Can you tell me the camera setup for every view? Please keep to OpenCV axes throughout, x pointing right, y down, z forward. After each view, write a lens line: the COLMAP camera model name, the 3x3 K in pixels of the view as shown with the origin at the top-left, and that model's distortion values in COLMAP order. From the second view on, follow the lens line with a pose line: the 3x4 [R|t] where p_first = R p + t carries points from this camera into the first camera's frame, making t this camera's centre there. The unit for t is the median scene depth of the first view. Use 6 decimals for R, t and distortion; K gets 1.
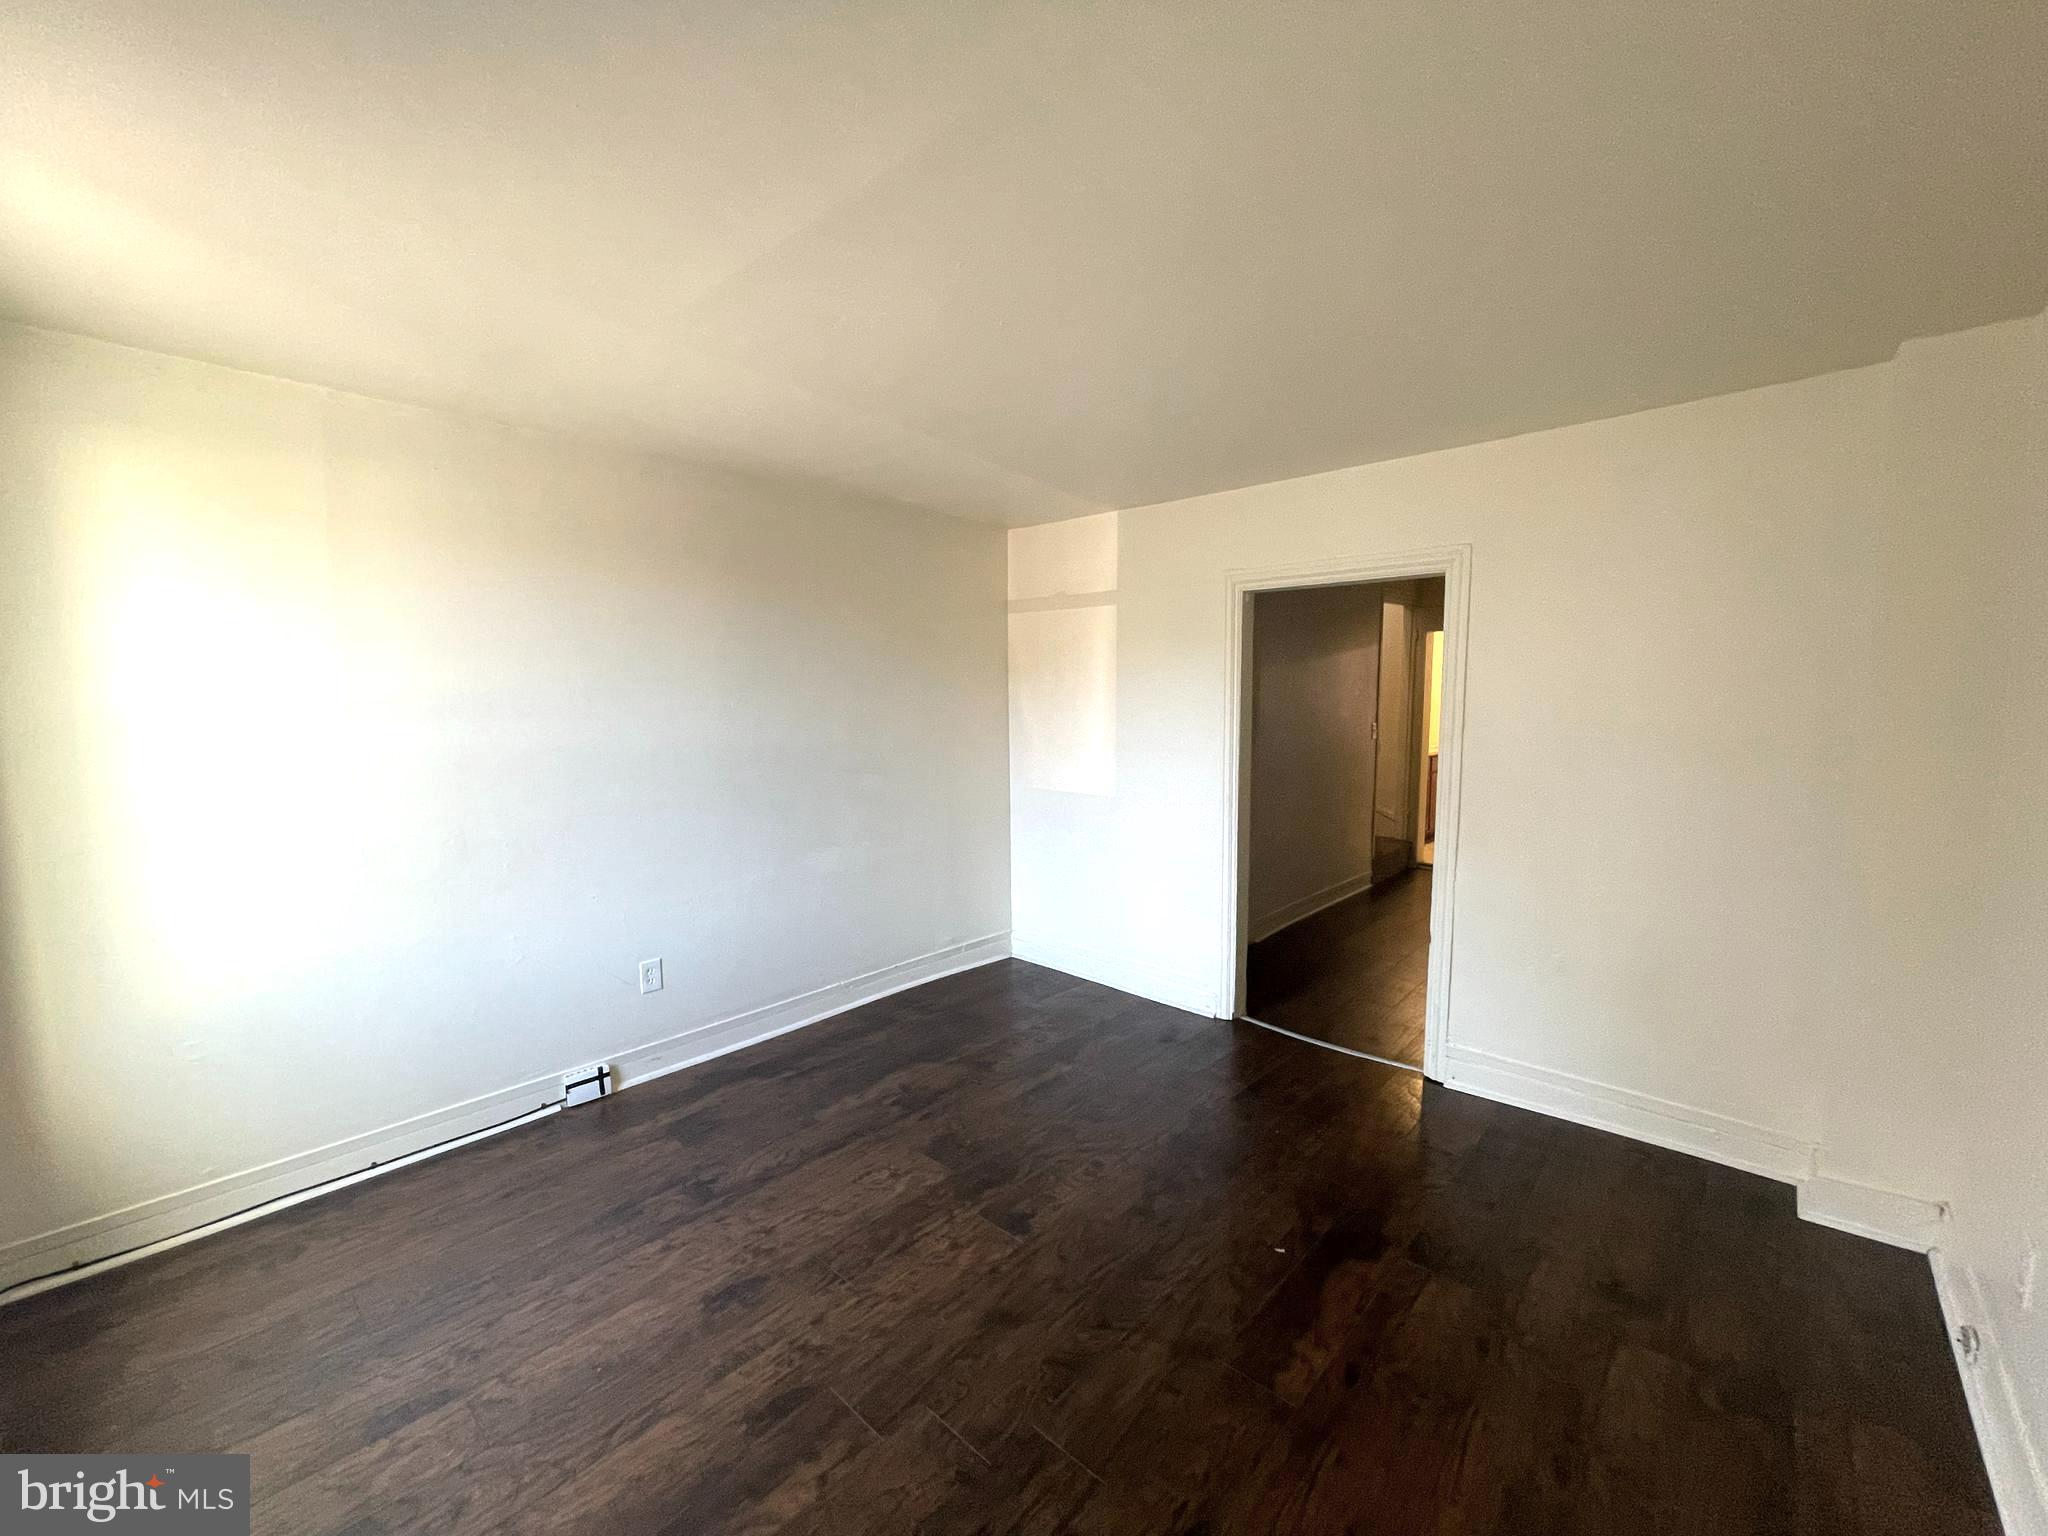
lens RADIAL K [[830.7, 0, 1010.0], [0, 830.7, 762.4], [0, 0, 1]] dist [-0.002115, 0.003133]
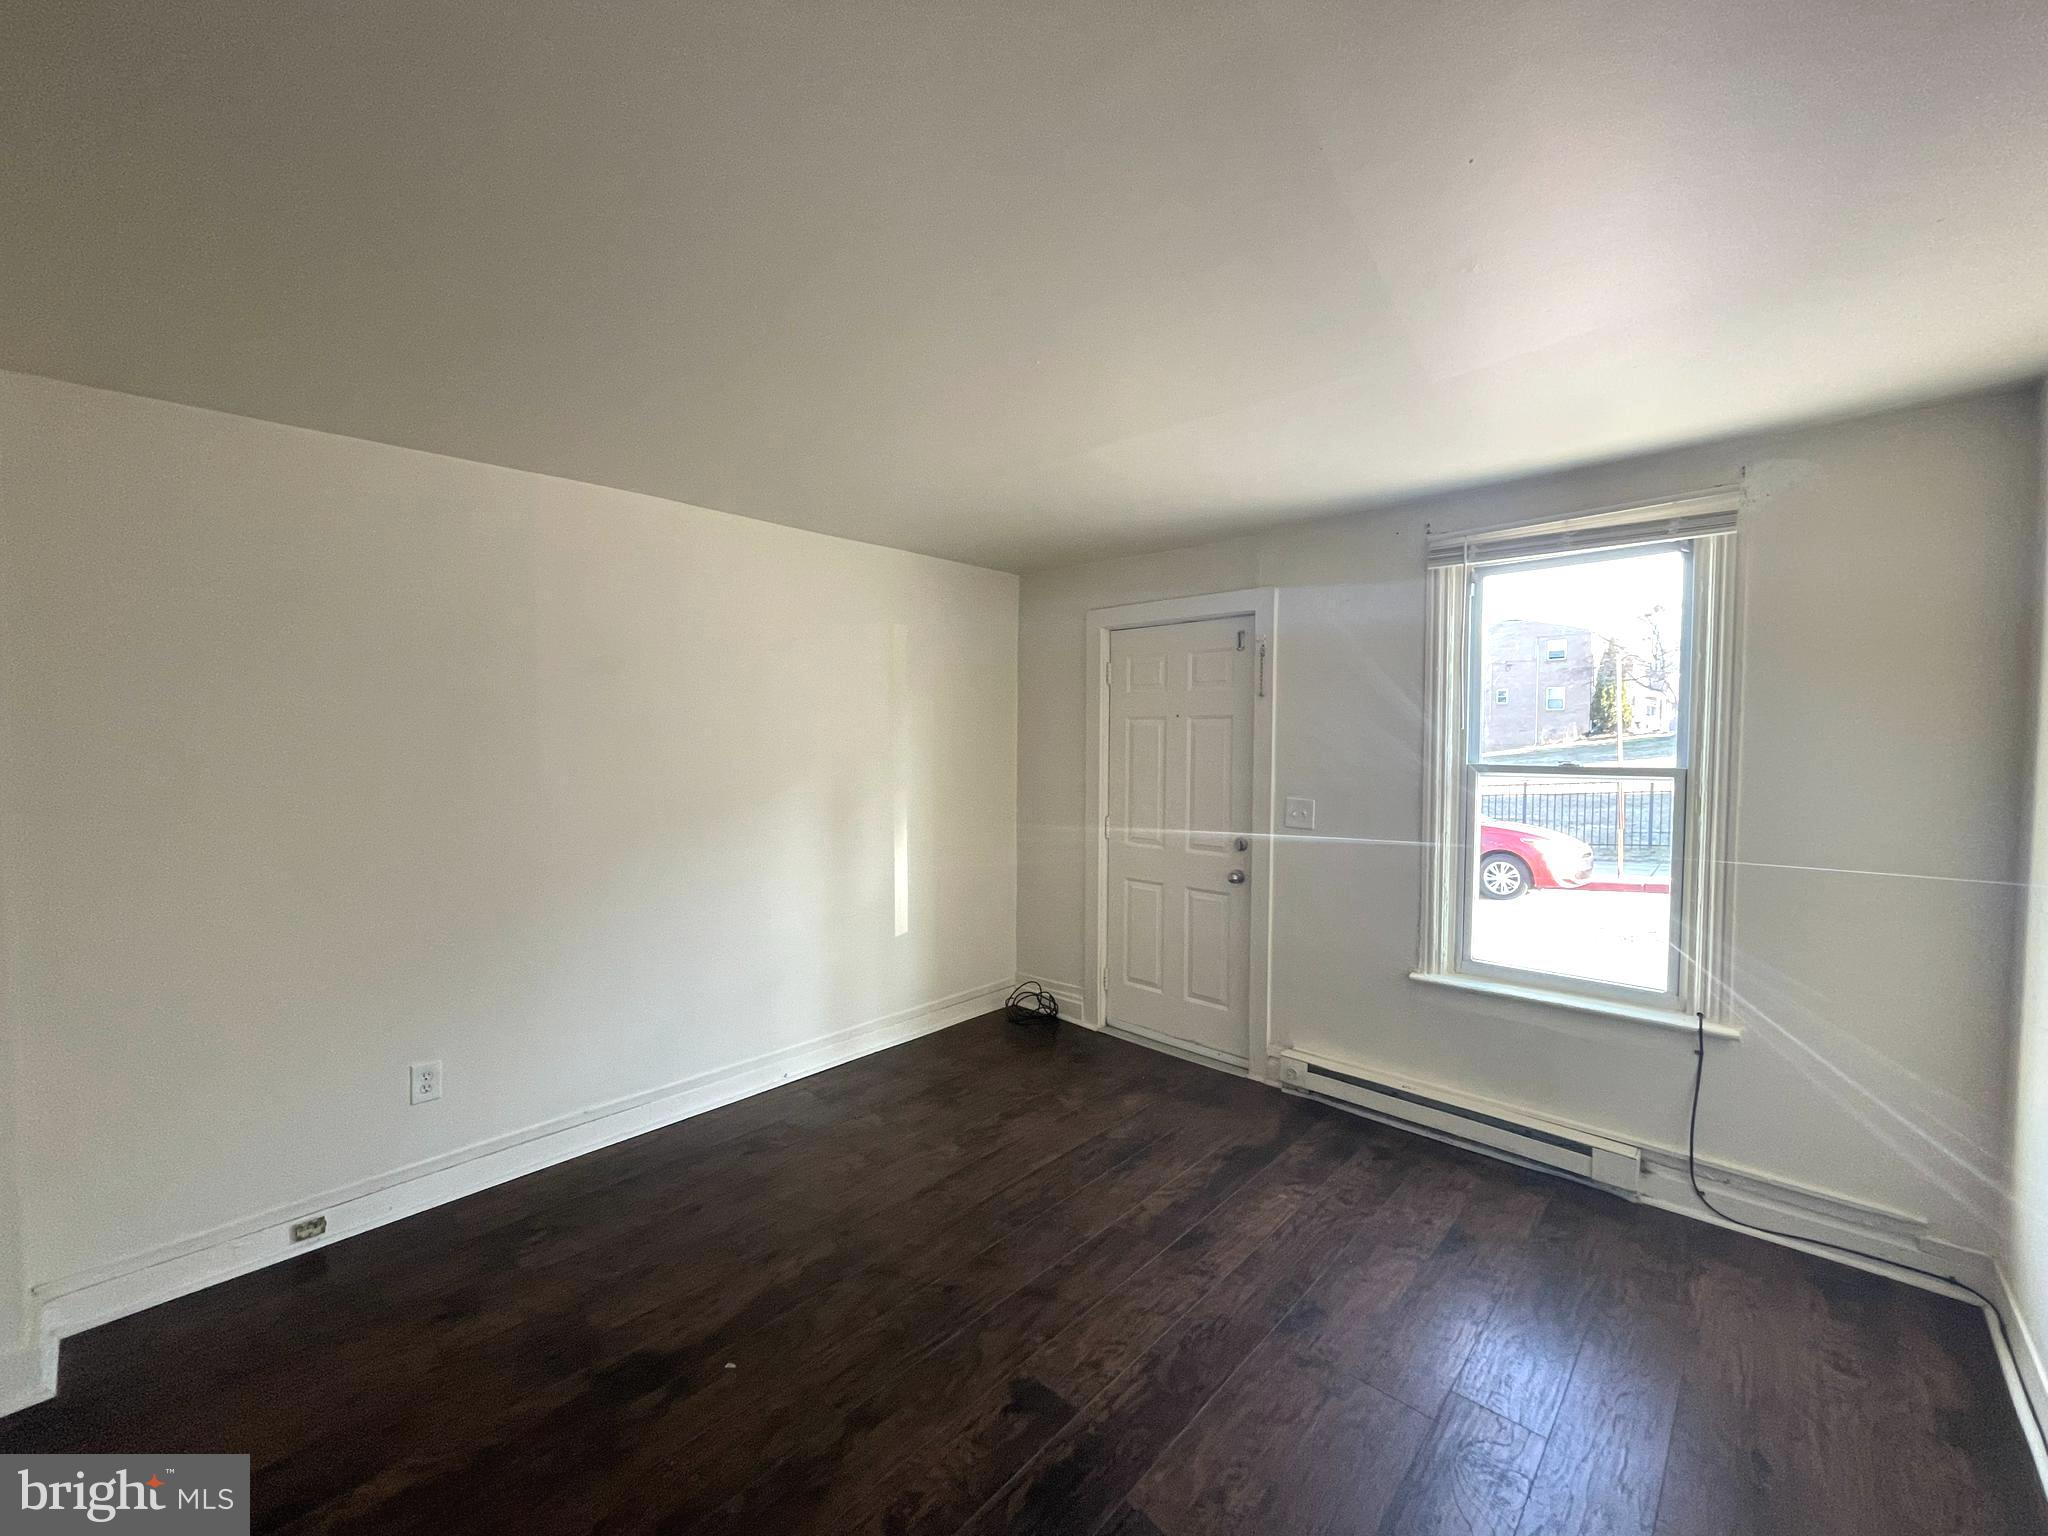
lens RADIAL K [[830.7, 0, 1014.7], [0, 830.7, 770.9], [0, 0, 1]] dist [-0.002115, 0.003133]
pose [[-0.999942, 0.009461, 0.005072, 0.007820], [0.010046, 0.991266, 0.131492, -0.125555], [-0.003784, 0.131536, -0.991304, 1.405278]]
